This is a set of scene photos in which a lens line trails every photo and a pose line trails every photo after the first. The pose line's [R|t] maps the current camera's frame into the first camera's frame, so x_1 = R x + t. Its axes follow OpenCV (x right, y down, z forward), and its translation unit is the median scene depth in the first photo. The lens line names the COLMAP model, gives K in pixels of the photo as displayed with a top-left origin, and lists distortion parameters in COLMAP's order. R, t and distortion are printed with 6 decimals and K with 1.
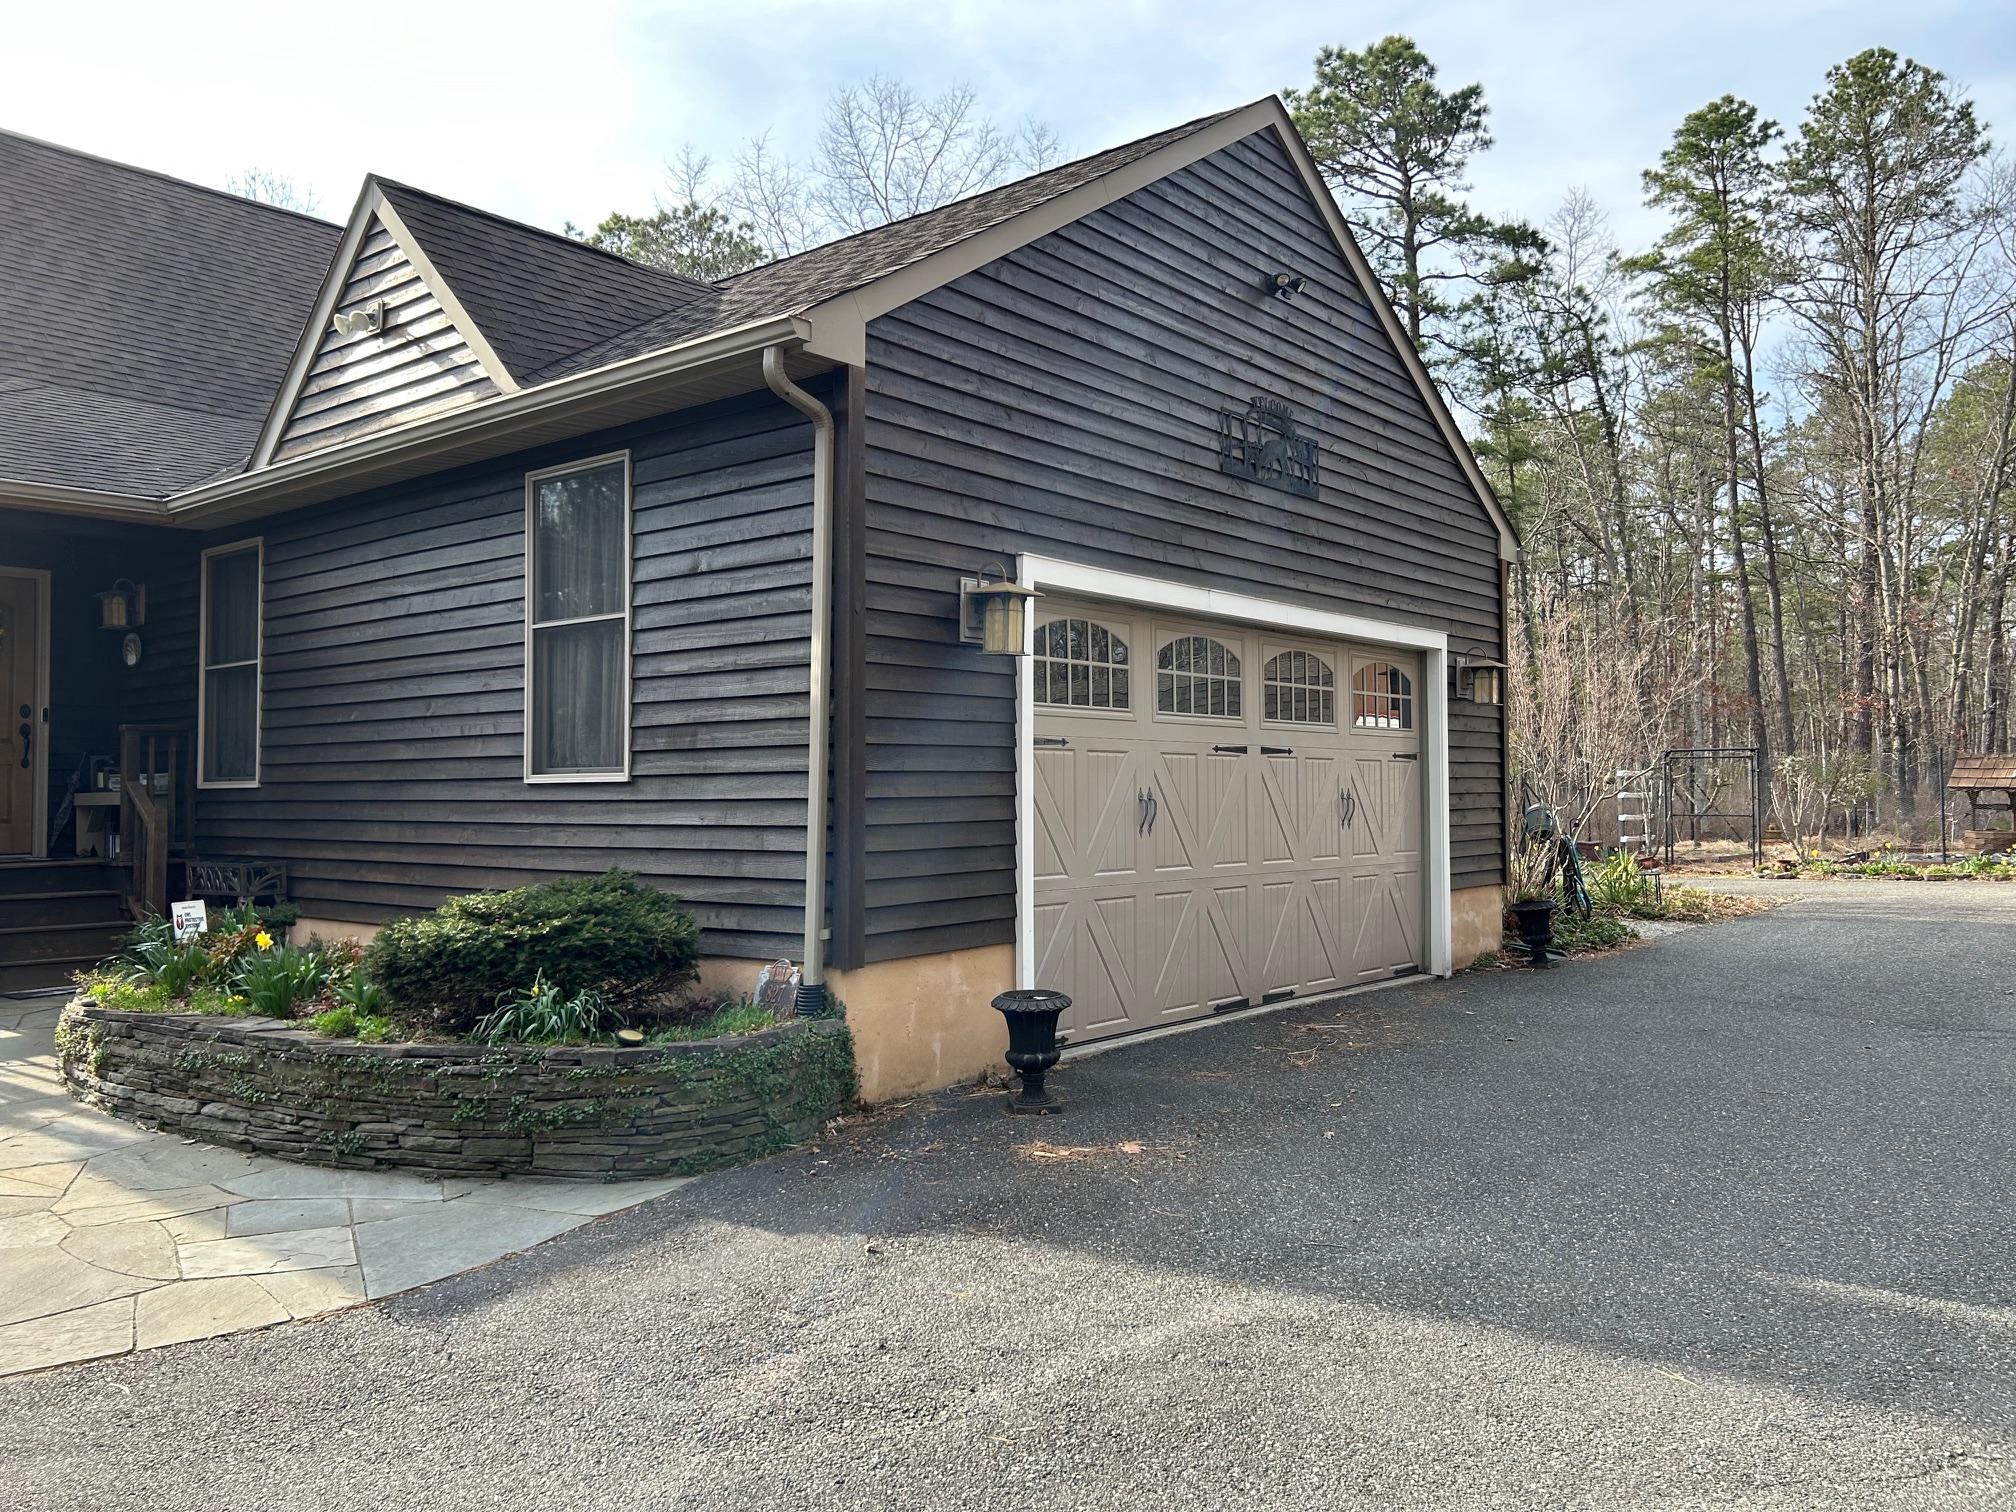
lens RADIAL K [[1553.6, 0, 1022.0], [0, 1553.6, 741.6], [0, 0, 1]] dist [0.047809, -0.056526]
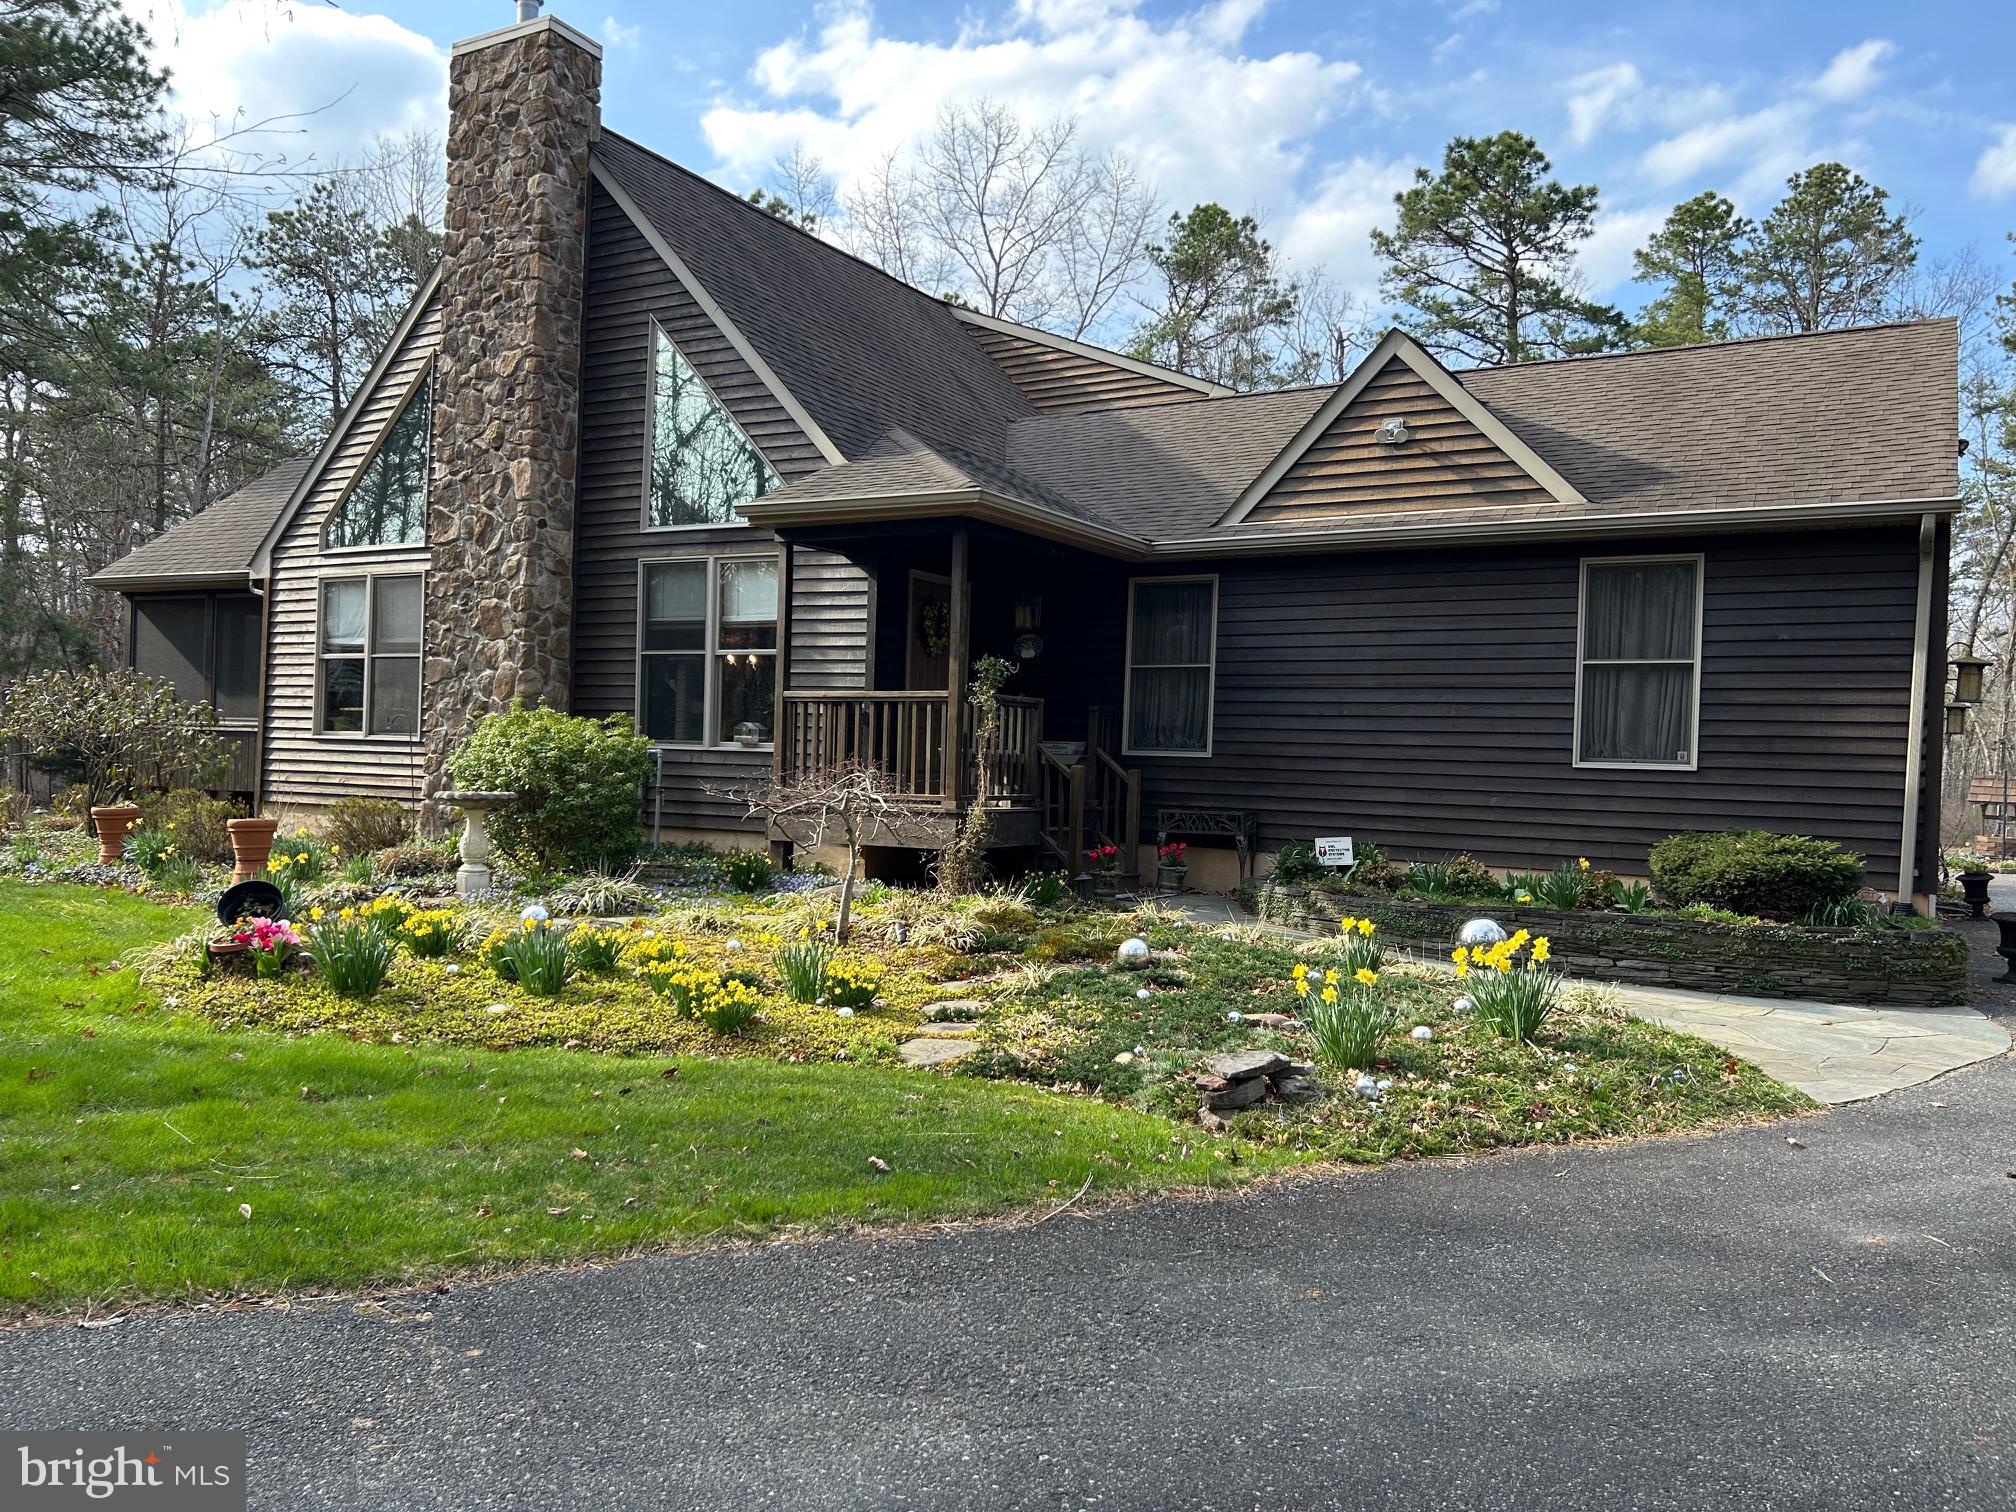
lens RADIAL K [[1553.6, 0, 1001.7], [0, 1553.6, 764.5], [0, 0, 1]] dist [0.047809, -0.056526]
pose [[0.988760, 0.044177, 0.142834, -0.283669], [-0.048389, 0.998486, 0.026150, 0.003008], [-0.141462, -0.032768, 0.989401, -0.105312]]
